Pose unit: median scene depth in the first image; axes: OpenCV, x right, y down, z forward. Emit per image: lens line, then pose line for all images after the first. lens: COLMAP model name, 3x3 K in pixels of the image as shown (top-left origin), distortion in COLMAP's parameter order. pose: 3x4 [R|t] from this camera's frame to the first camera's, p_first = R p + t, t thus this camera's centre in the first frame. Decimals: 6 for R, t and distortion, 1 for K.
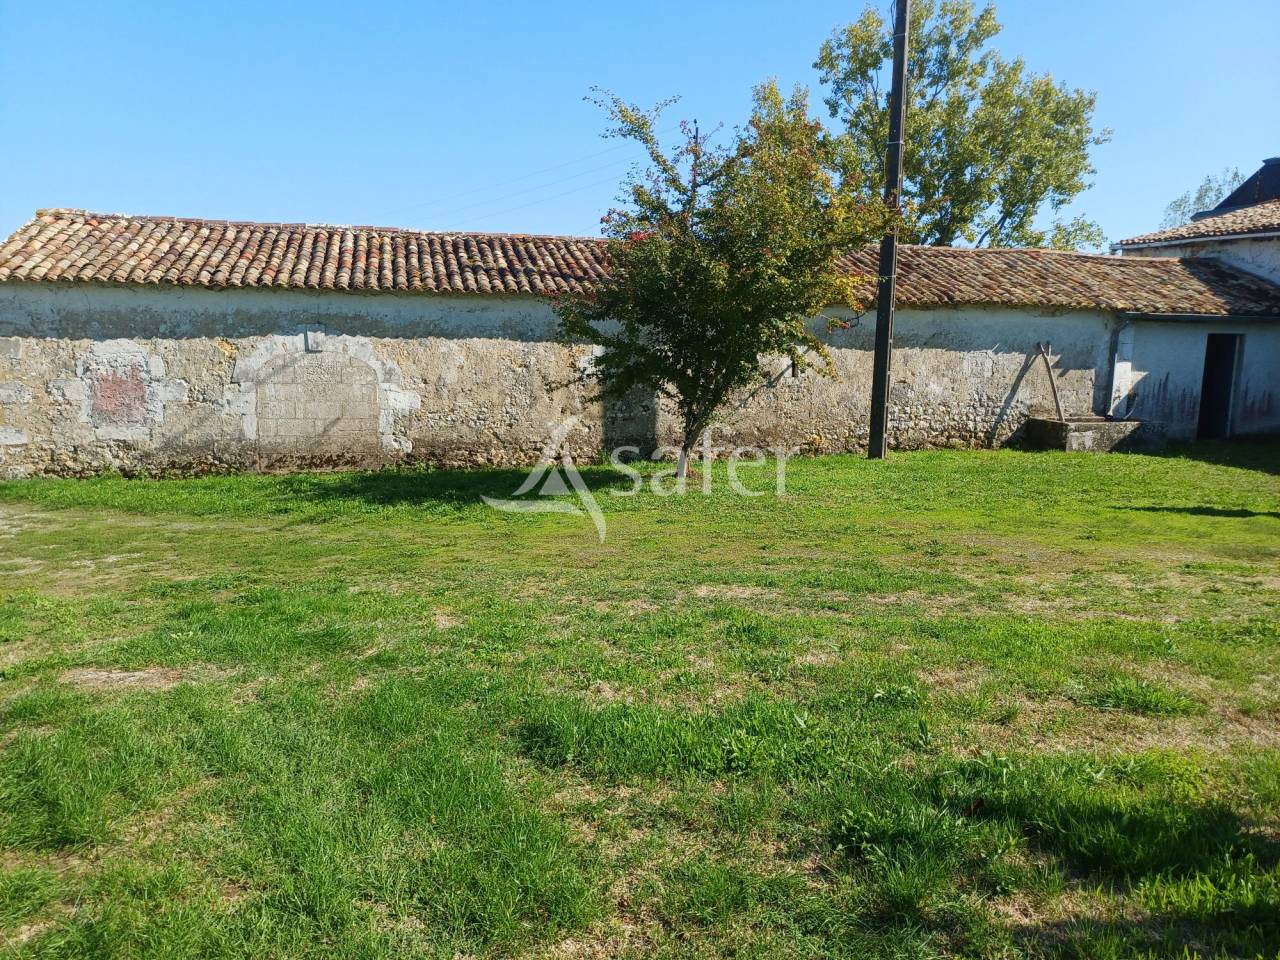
lens RADIAL K [[1047.7, 0, 633.1], [0, 1047.7, 477.8], [0, 0, 1]] dist [0.049967, -0.002319]
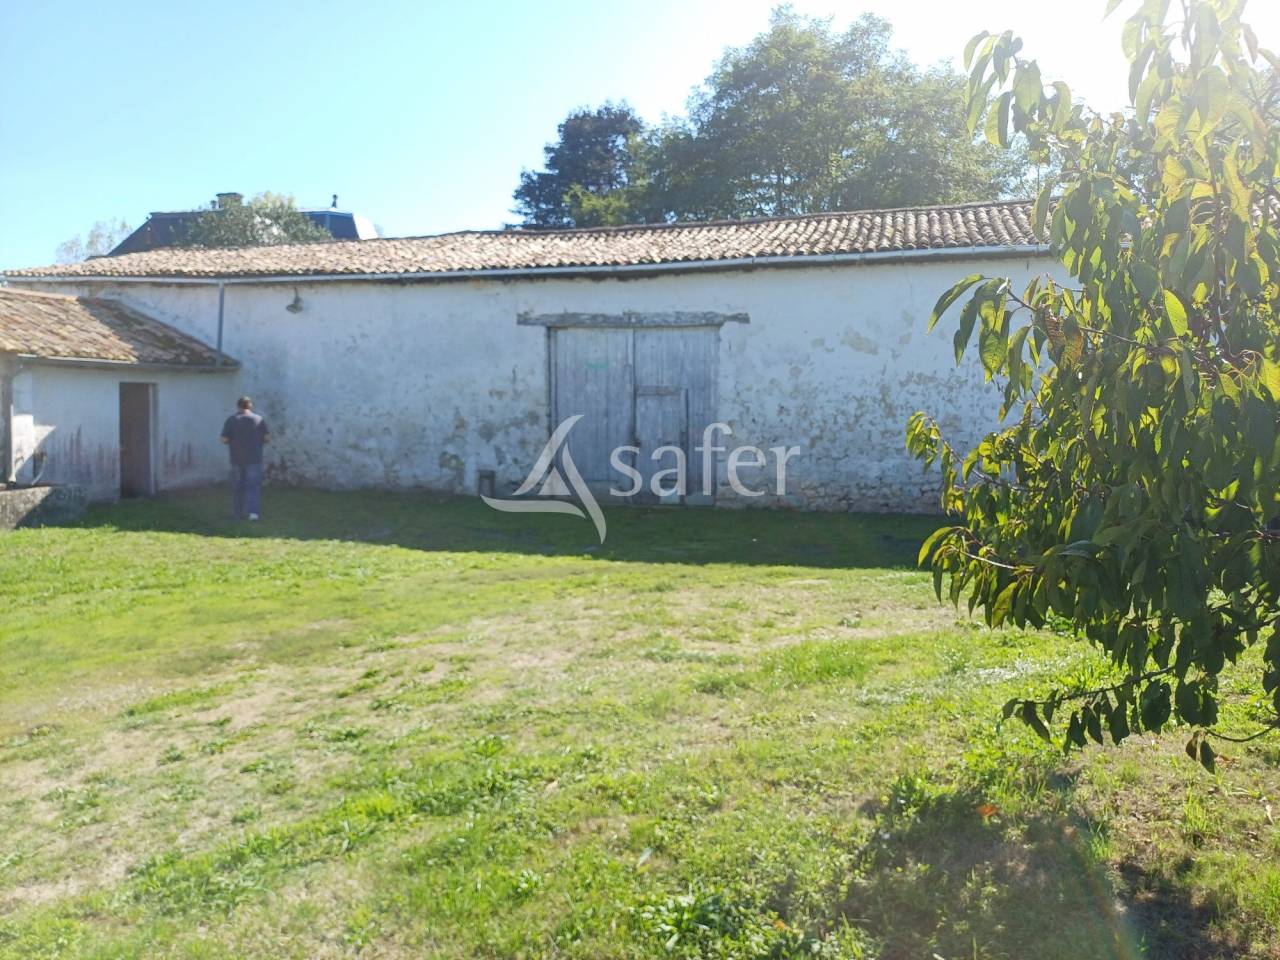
lens RADIAL K [[1047.7, 0, 633.1], [0, 1047.7, 477.8], [0, 0, 1]] dist [0.049967, -0.002319]
pose [[0.586964, -0.068544, 0.806706, 0.065651], [0.102814, 0.994653, 0.009705, -0.018679], [-0.803058, 0.077244, 0.590873, 0.125005]]
